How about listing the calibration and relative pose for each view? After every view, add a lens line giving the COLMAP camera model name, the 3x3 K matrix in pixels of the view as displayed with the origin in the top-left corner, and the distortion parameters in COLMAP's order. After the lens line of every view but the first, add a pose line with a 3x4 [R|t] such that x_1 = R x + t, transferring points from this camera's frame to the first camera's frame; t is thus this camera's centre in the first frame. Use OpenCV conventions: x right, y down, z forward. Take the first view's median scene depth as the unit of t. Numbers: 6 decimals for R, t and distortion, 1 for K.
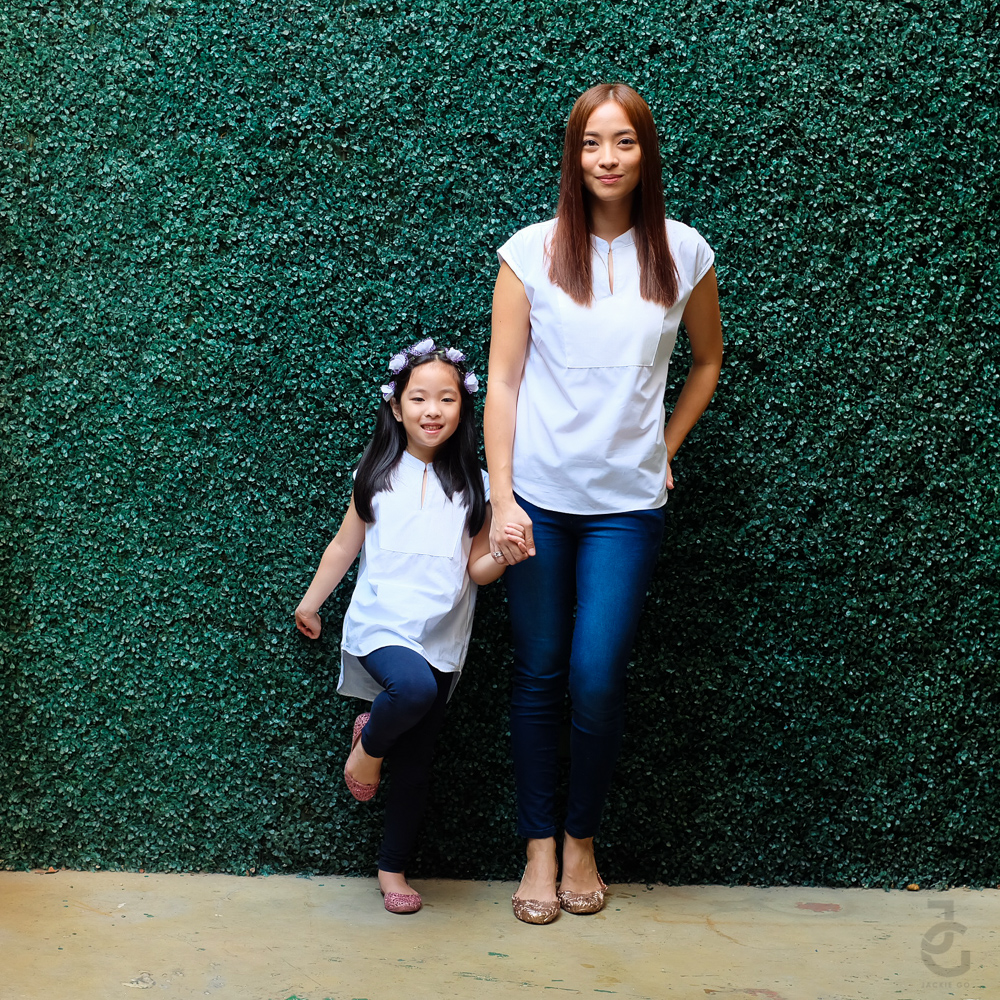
lens RADIAL K [[2328.6, 0, 500.0], [0, 2328.6, 500.0], [0, 0, 1]] dist [-0.039860, 0.099461]
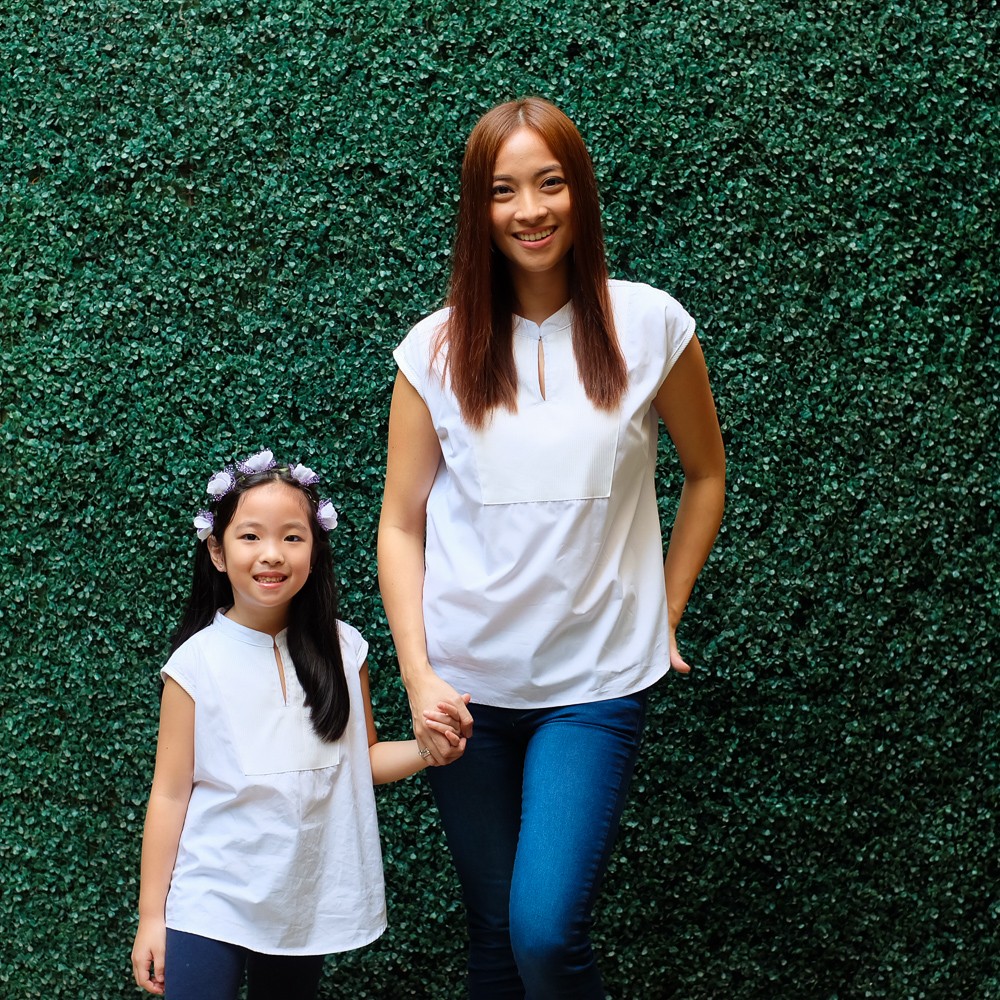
lens RADIAL K [[2328.6, 0, 500.0], [0, 2328.6, 500.0], [0, 0, 1]] dist [-0.039860, 0.099461]
pose [[0.998134, -0.048767, 0.036758, 0.004093], [0.049737, 0.998425, -0.025948, -0.019953], [-0.035435, 0.027727, 0.998987, 0.206283]]
